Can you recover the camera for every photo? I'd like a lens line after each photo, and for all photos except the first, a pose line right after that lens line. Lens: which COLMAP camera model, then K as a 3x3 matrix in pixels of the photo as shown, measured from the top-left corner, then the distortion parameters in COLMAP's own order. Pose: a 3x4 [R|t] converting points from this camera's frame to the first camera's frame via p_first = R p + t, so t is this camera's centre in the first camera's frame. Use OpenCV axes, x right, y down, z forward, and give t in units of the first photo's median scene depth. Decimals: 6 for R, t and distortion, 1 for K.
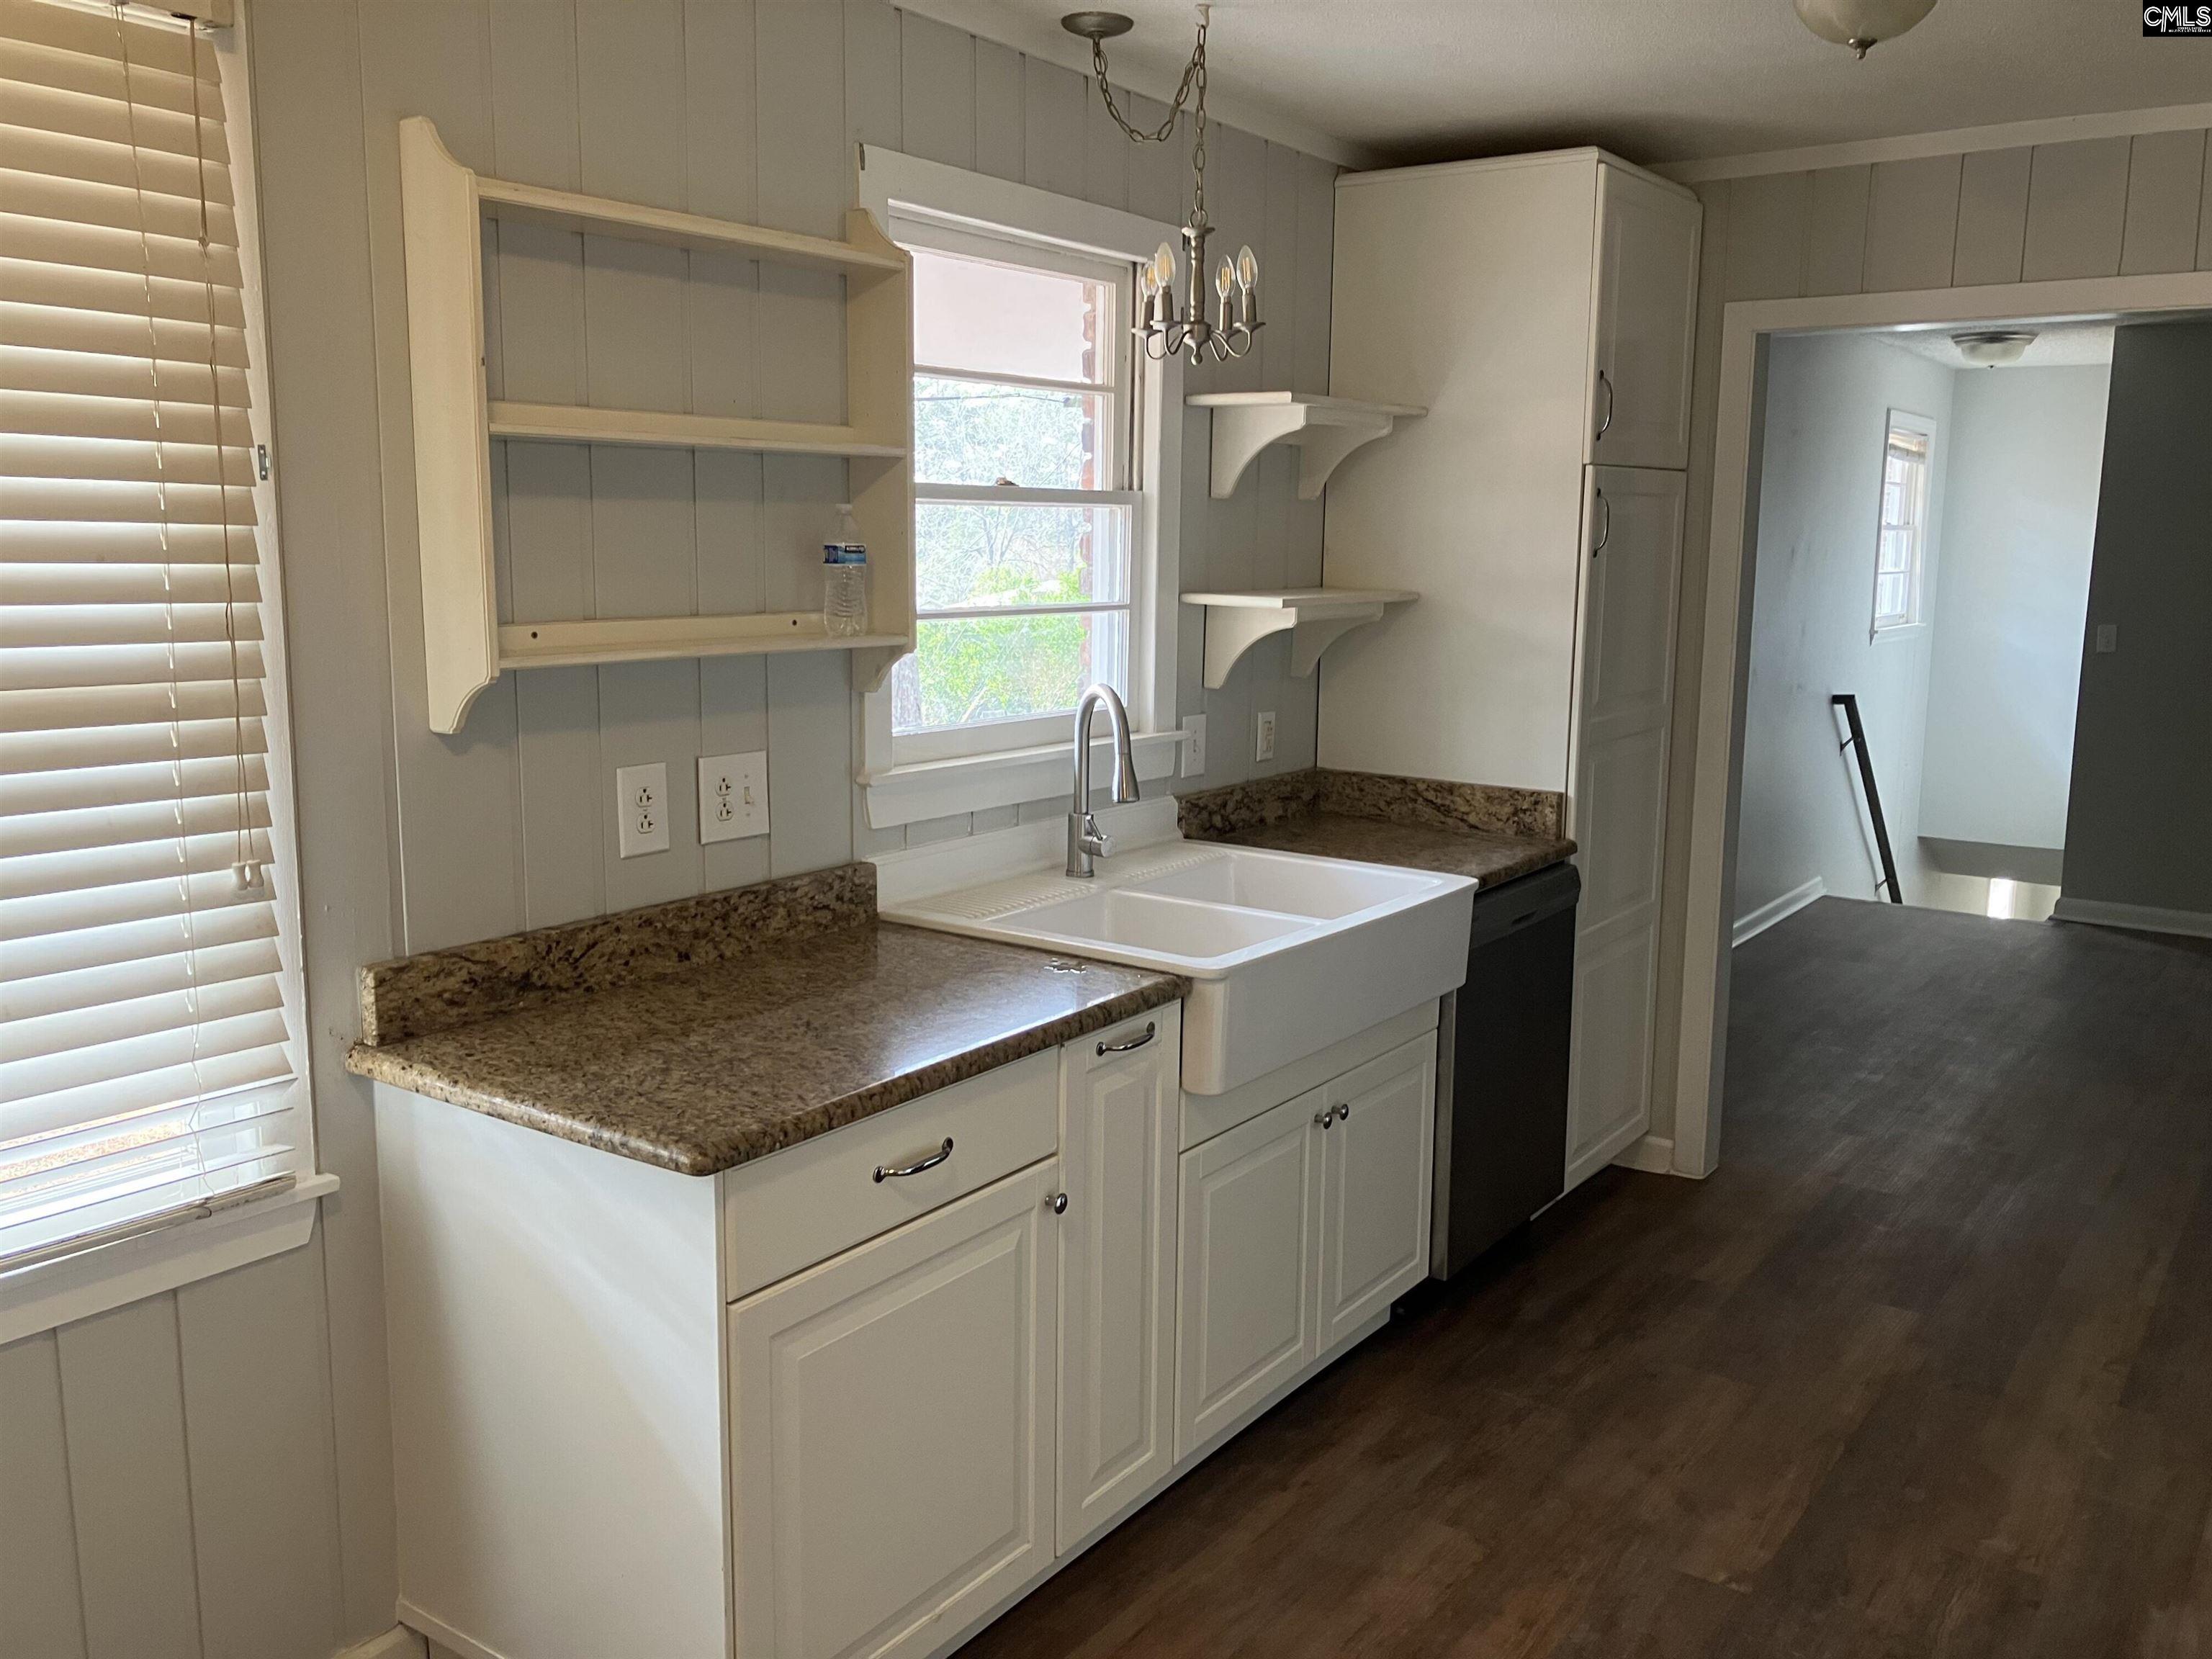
lens RADIAL K [[1799.3, 0, 1103.3], [0, 1799.3, 829.9], [0, 0, 1]] dist [0.034572, -0.017284]
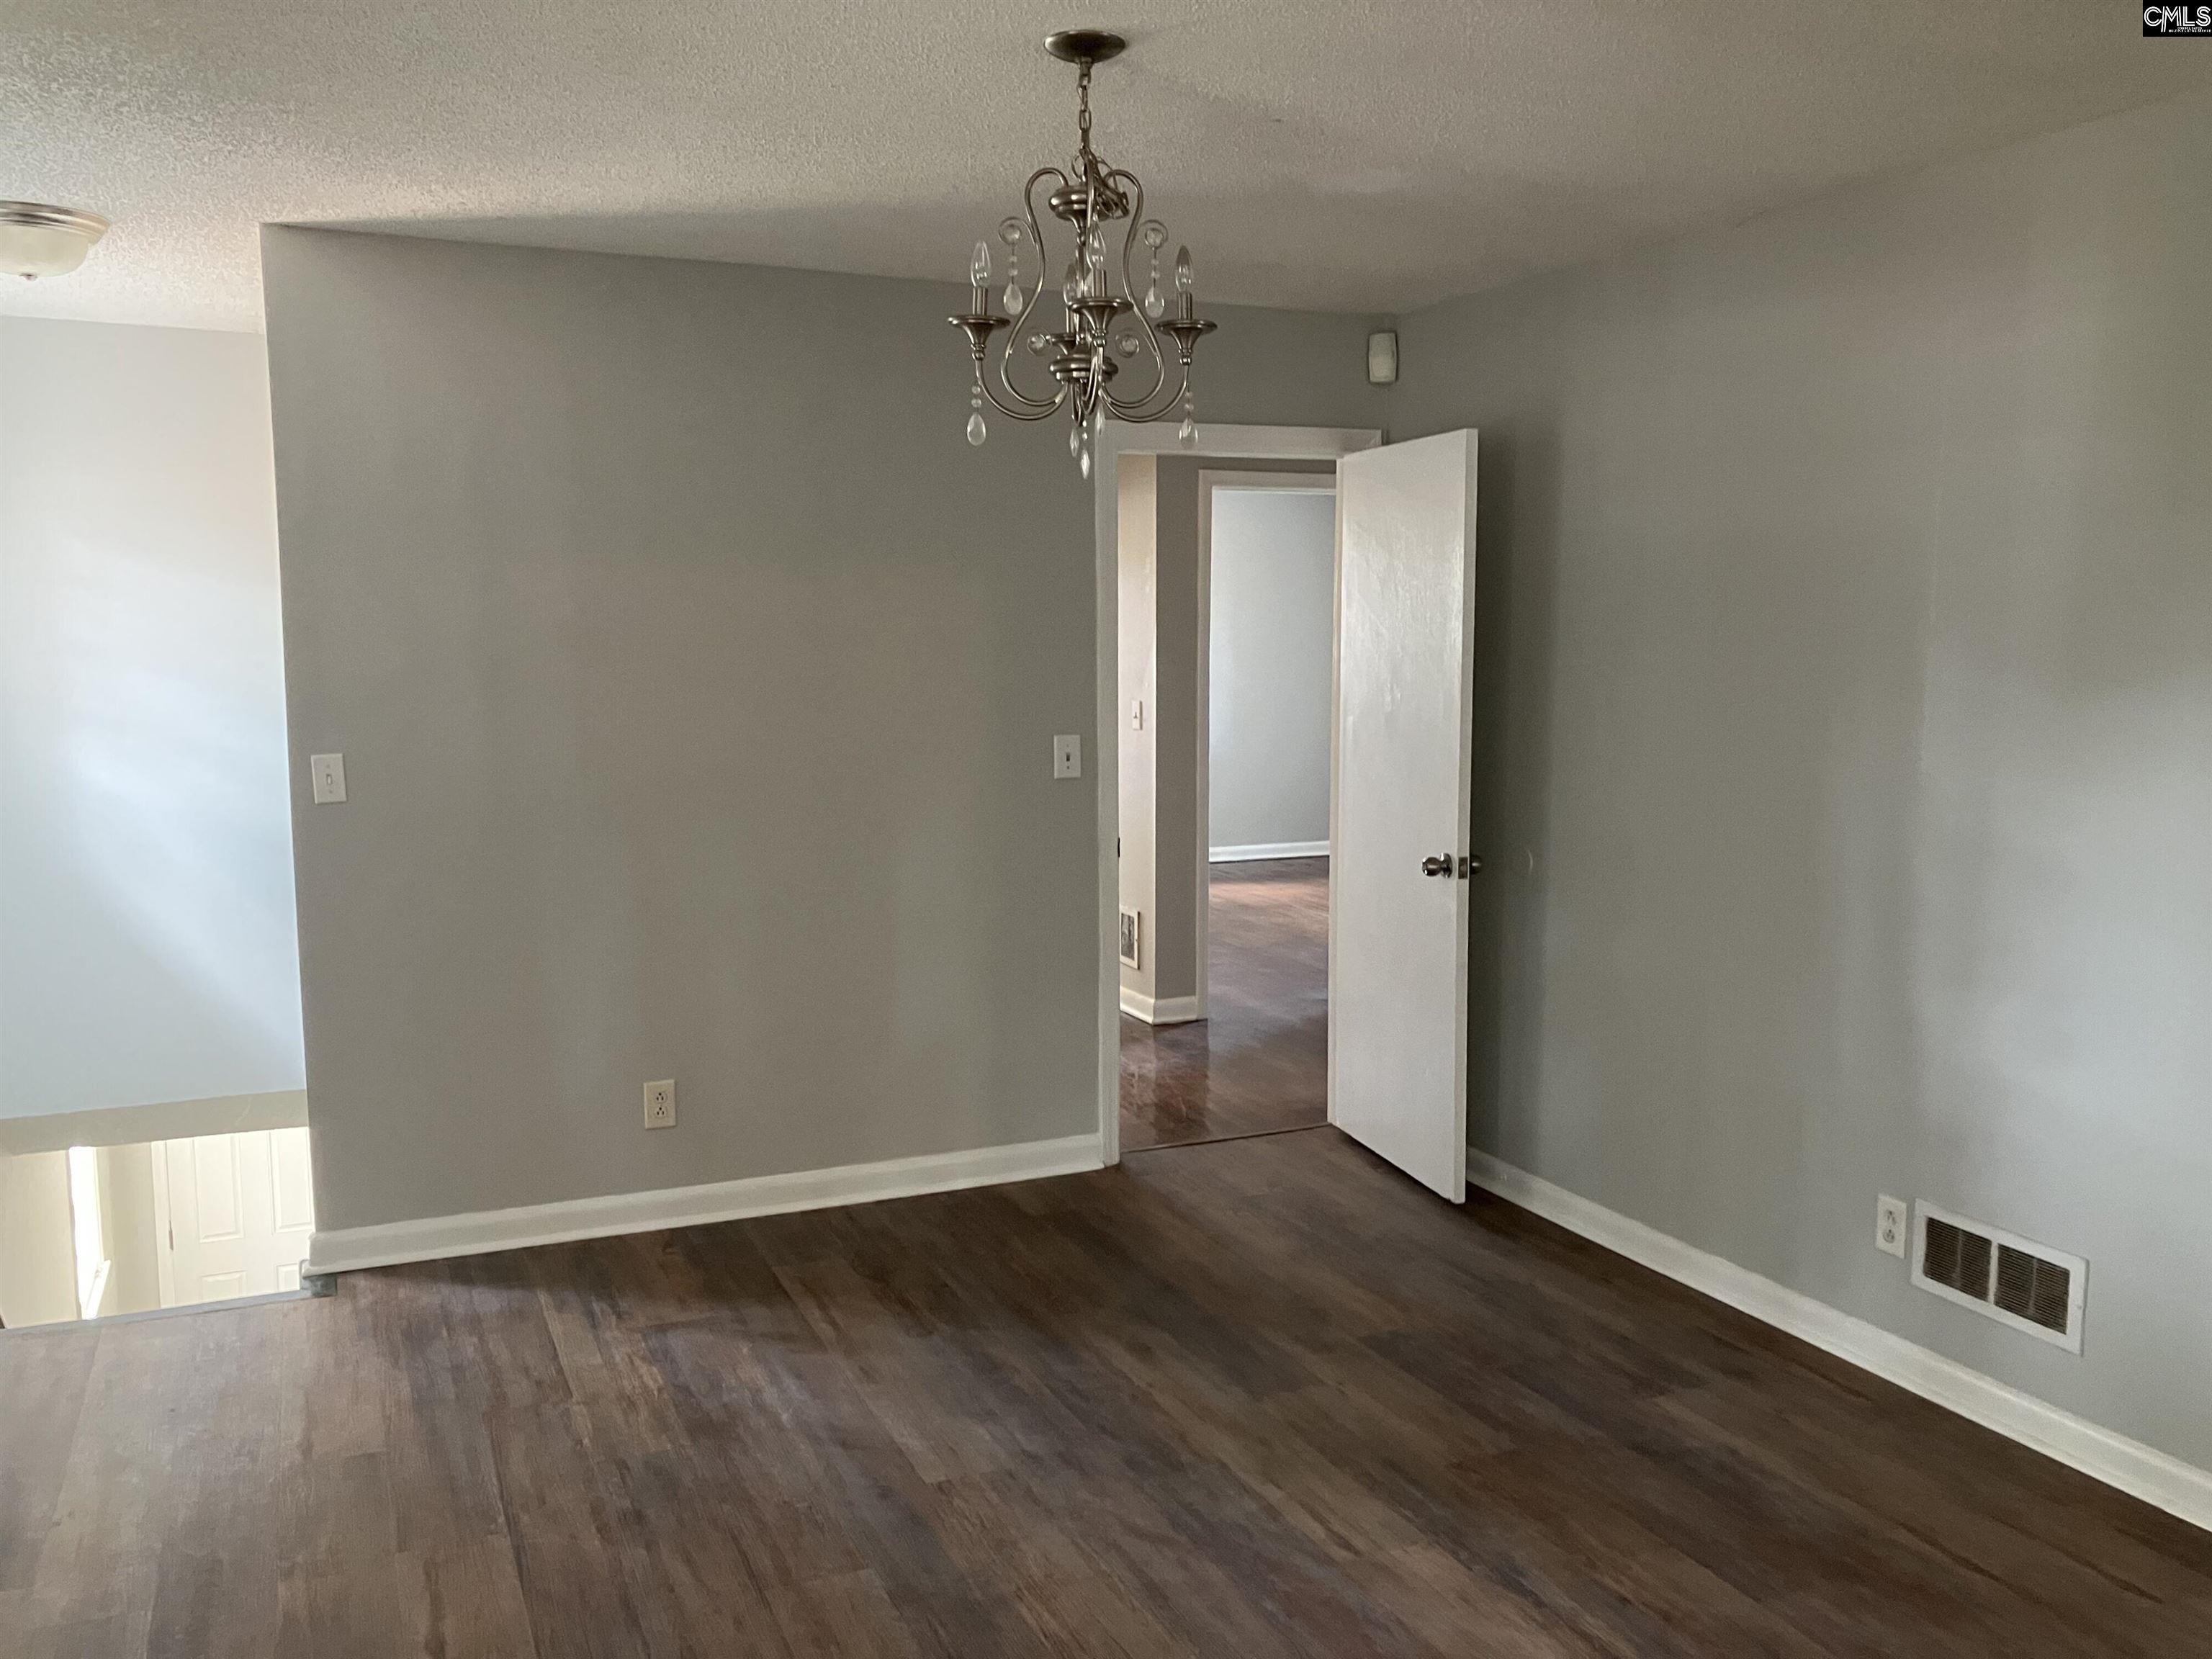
lens RADIAL K [[1799.3, 0, 1105.7], [0, 1799.3, 831.9], [0, 0, 1]] dist [0.034572, -0.017284]
pose [[0.501509, -0.100599, 0.859283, 0.184691], [0.138033, 0.989798, 0.035318, -0.074765], [-0.854070, 0.100897, 0.510279, 0.502882]]
